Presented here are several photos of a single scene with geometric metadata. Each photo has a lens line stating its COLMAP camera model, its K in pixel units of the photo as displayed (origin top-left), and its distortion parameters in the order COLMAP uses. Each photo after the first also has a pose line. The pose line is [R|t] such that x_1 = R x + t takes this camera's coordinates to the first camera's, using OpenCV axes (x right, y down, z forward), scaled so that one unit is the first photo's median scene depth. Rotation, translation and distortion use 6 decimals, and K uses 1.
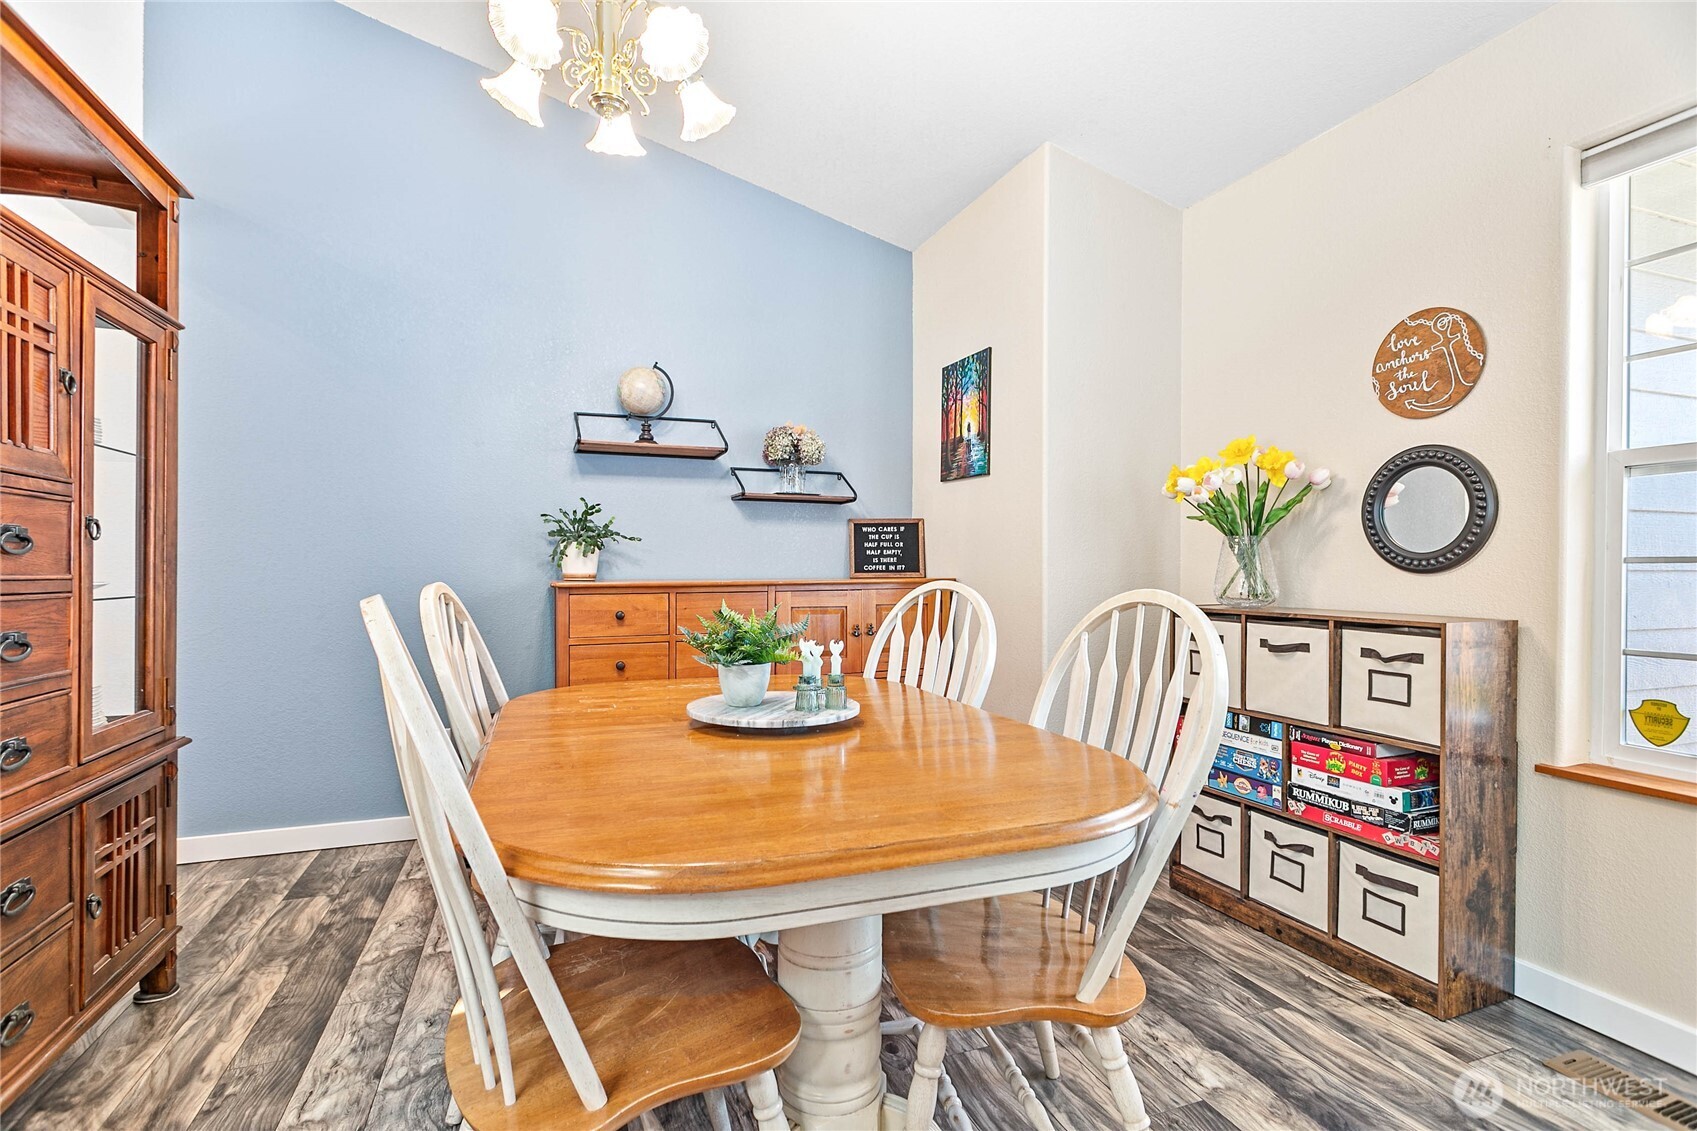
lens RADIAL K [[803.4, 0, 848.8], [0, 803.4, 568.1], [0, 0, 1]] dist [-0.001304, -0.000072]
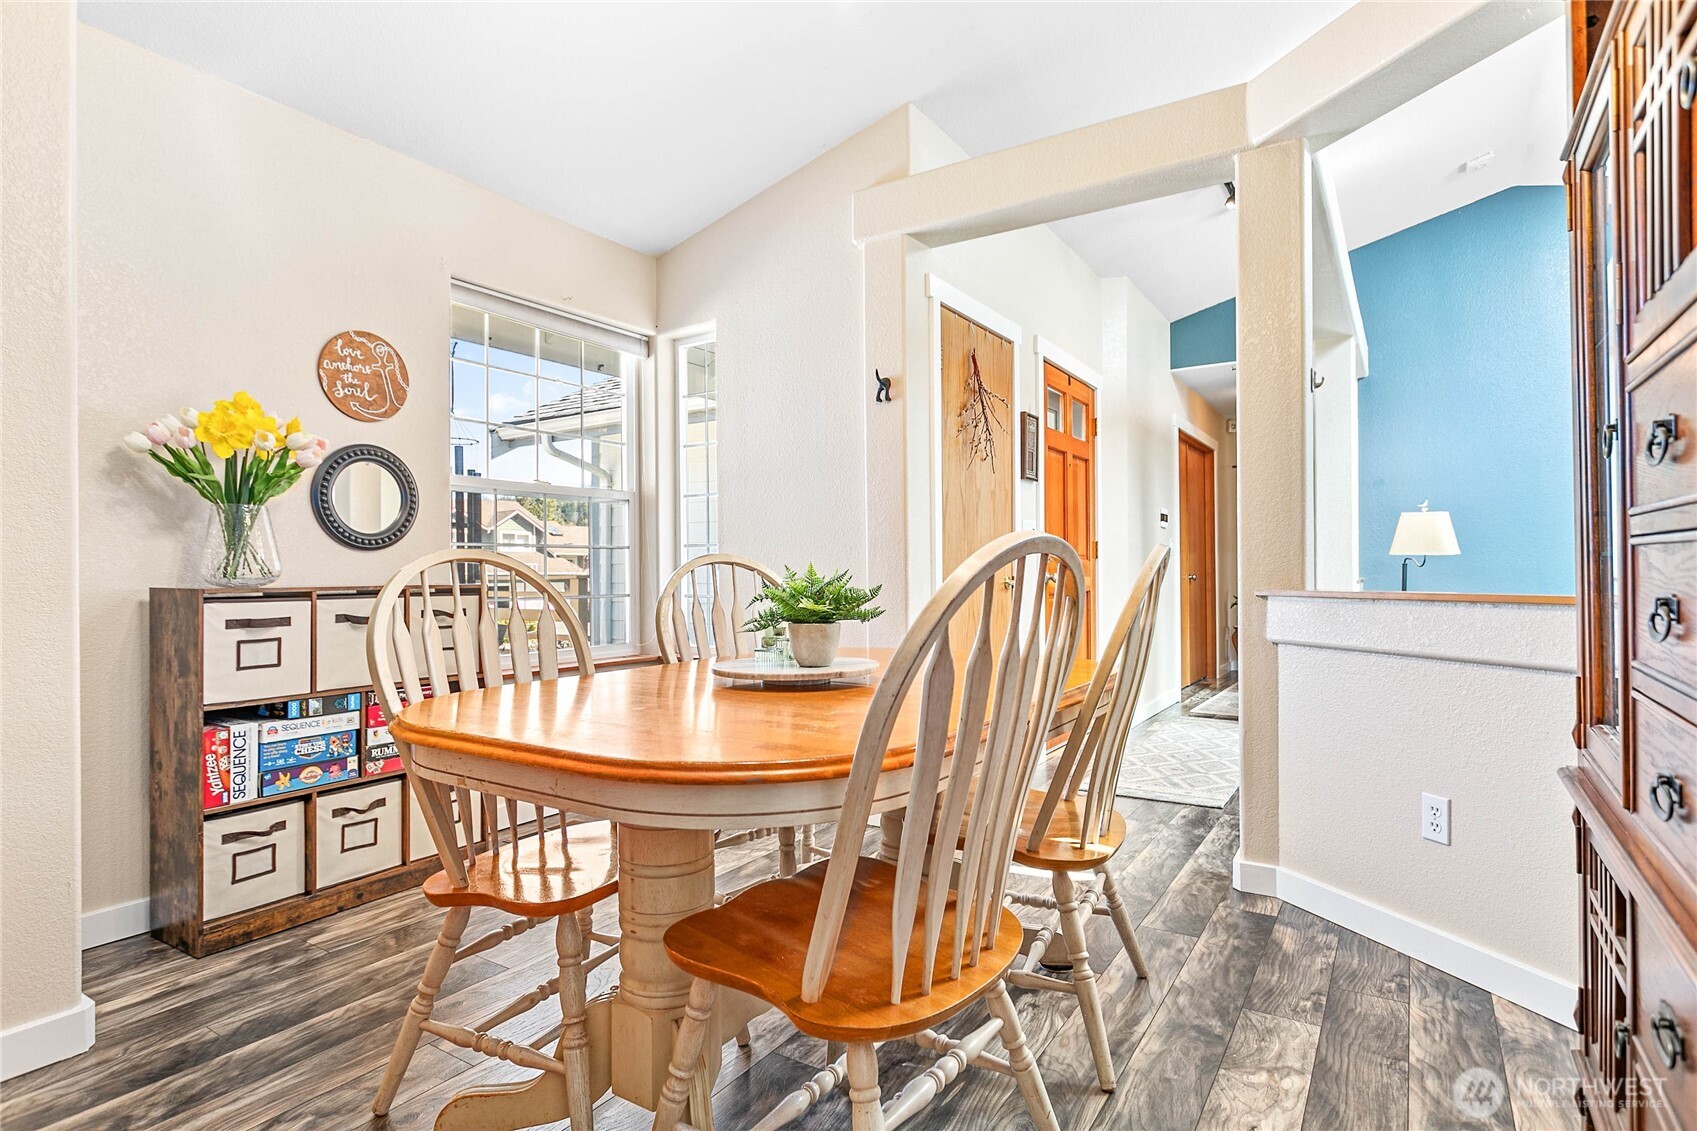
lens RADIAL K [[913.2, 0, 835.3], [0, 913.2, 568.6], [0, 0, 1]] dist [0.001591, 0.000053]
pose [[-0.591426, 0.004978, 0.806344, -0.710681], [0.011366, 0.999933, 0.002163, 0.034289], [-0.806279, 0.010444, -0.591443, 1.102780]]
